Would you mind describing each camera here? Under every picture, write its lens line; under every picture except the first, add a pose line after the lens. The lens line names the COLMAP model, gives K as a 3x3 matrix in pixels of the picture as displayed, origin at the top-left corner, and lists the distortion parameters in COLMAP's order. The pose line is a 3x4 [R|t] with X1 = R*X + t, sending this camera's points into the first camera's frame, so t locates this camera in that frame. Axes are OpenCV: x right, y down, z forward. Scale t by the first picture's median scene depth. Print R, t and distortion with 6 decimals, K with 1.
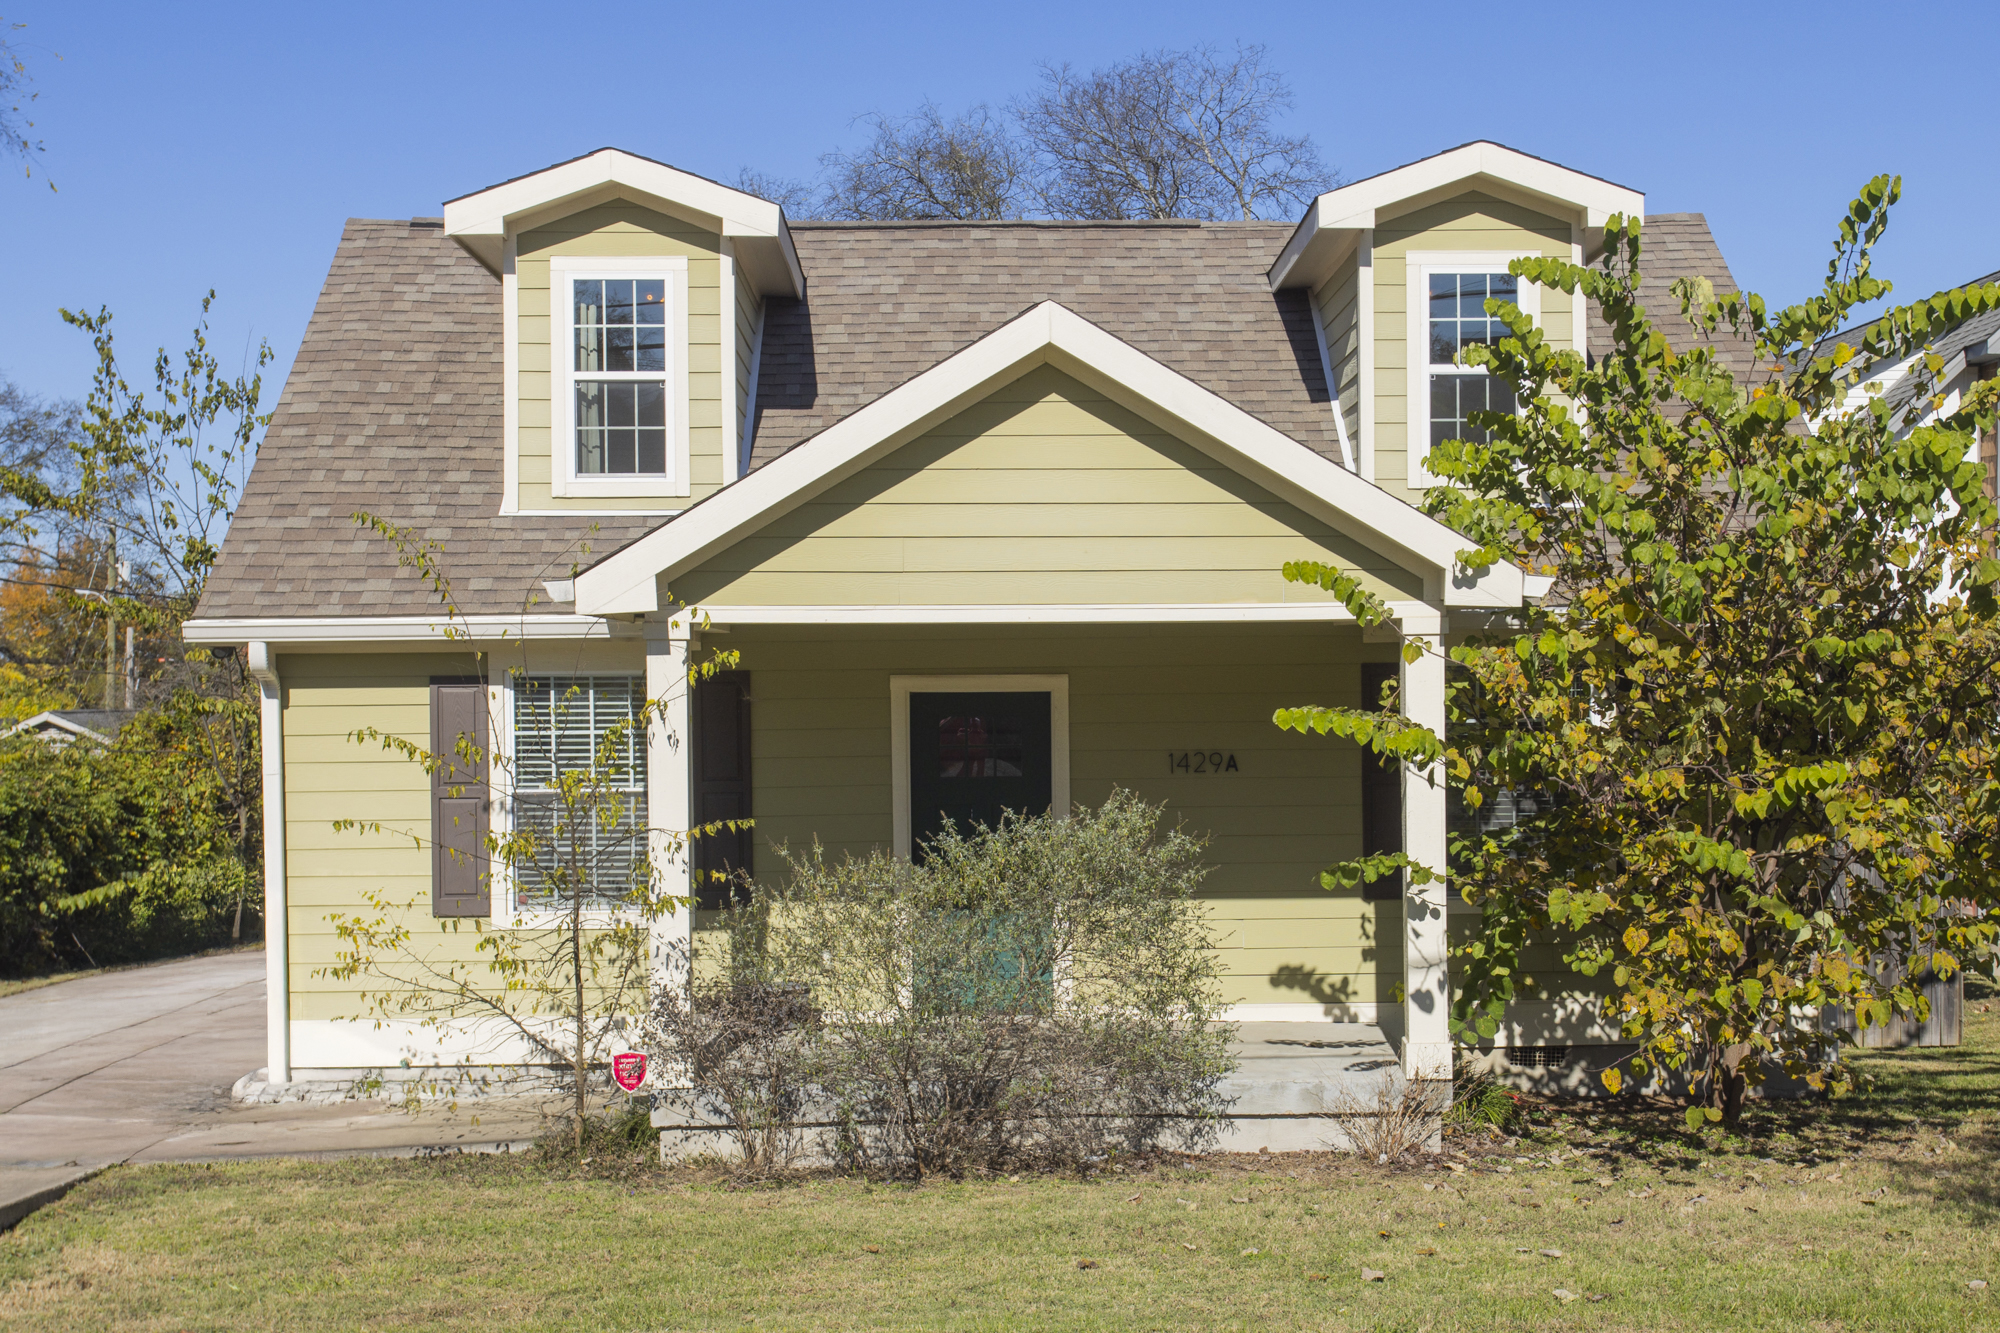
lens RADIAL K [[2462.0, 0, 1000.0], [0, 2462.0, 673.3], [0, 0, 1]] dist [0.015267, 0.000000]
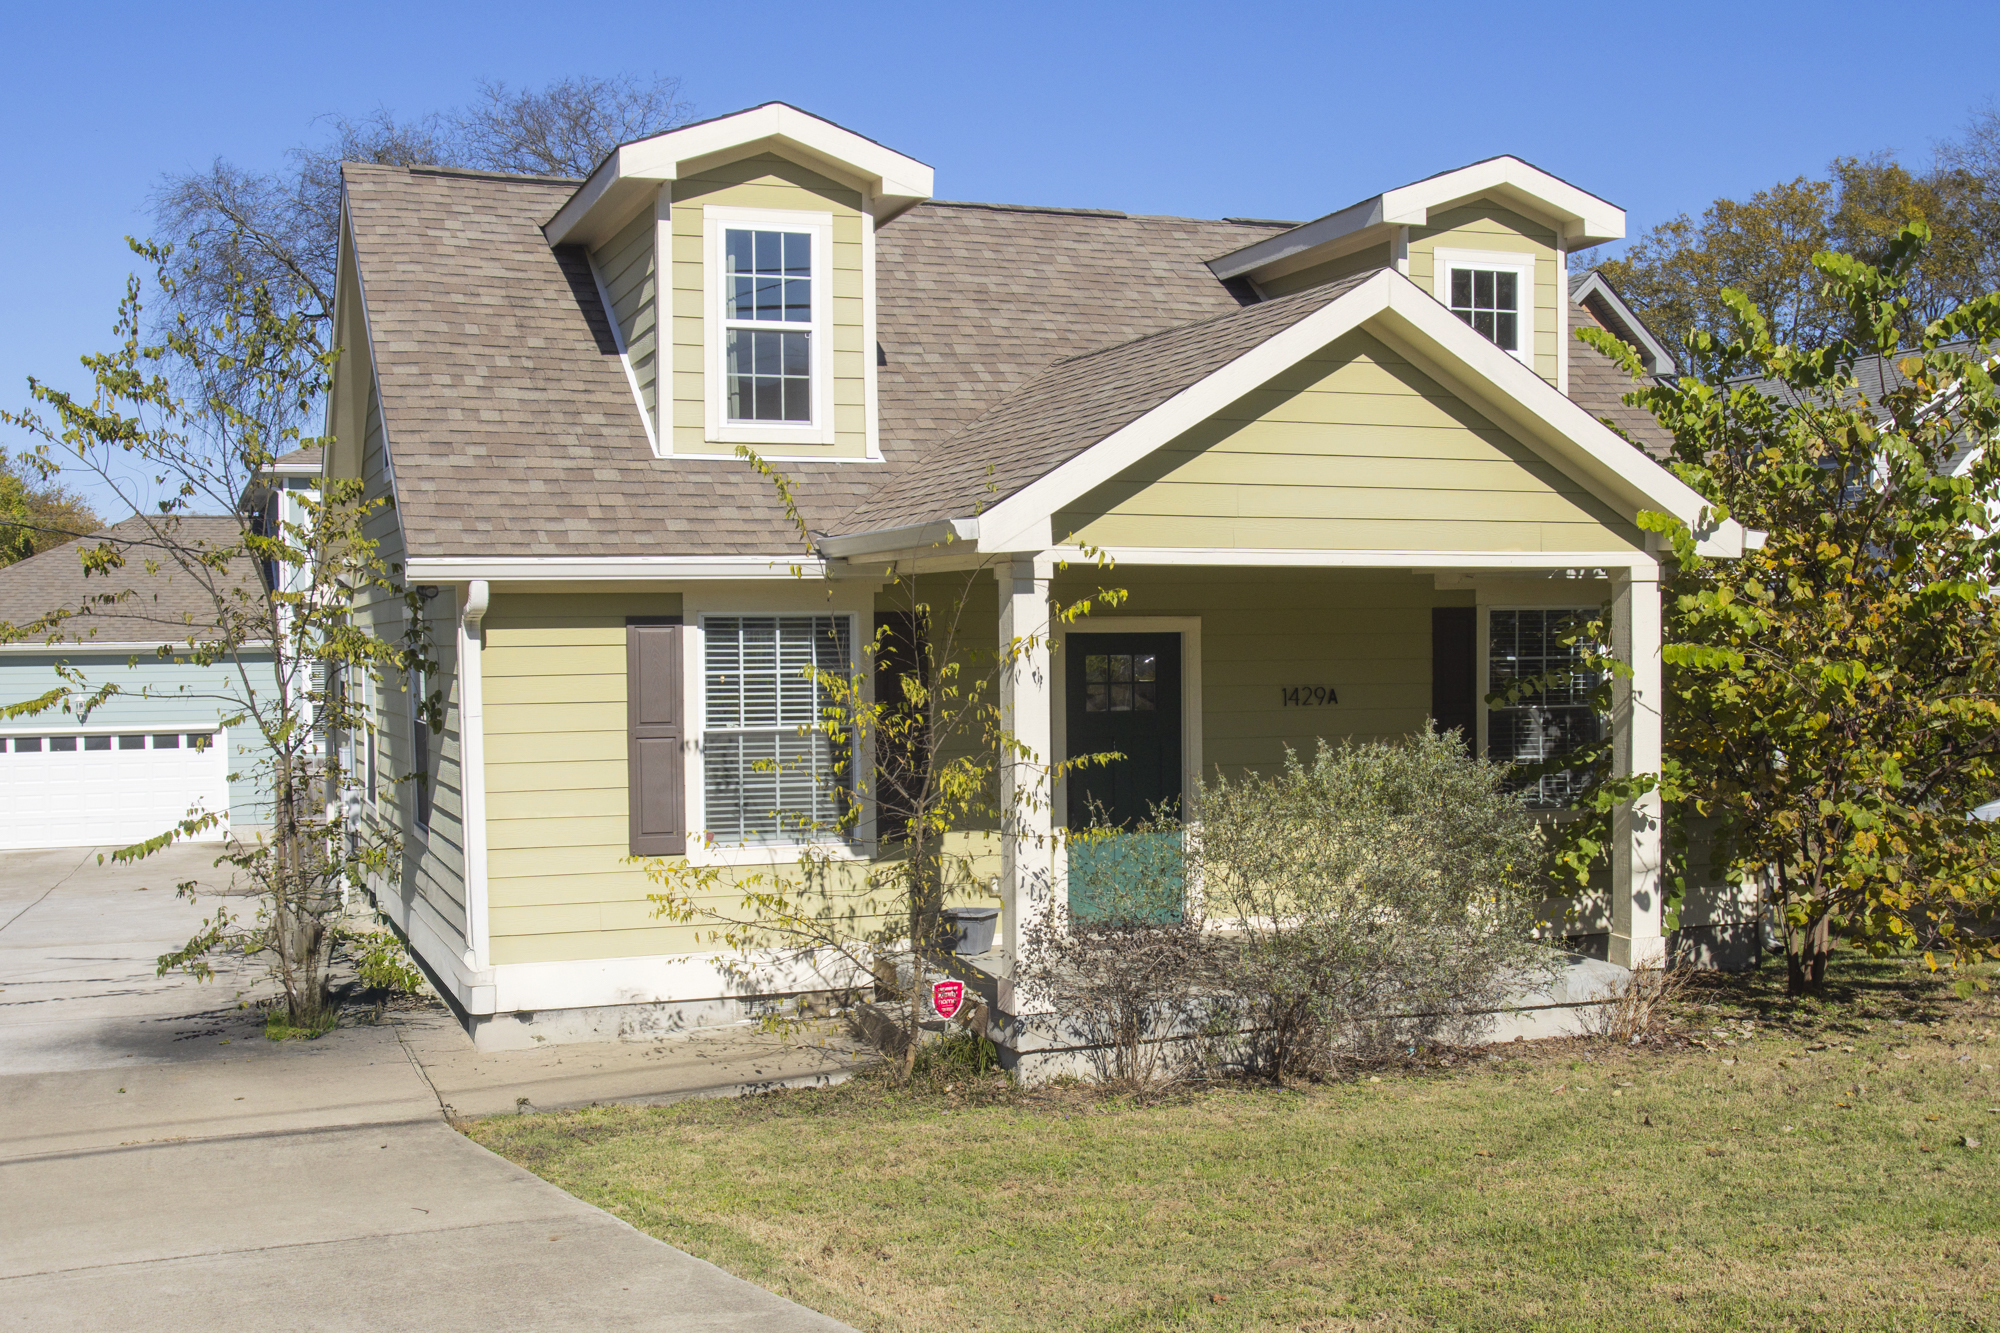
lens RADIAL K [[2113.9, 0, 1000.0], [0, 2113.9, 677.5], [0, 0, 1]] dist [-0.063473, 0.000000]
pose [[0.954197, -0.005420, 0.299128, -0.342661], [-0.001644, 0.999726, 0.023359, 0.005709], [-0.299173, -0.022781, 0.953927, 0.135962]]
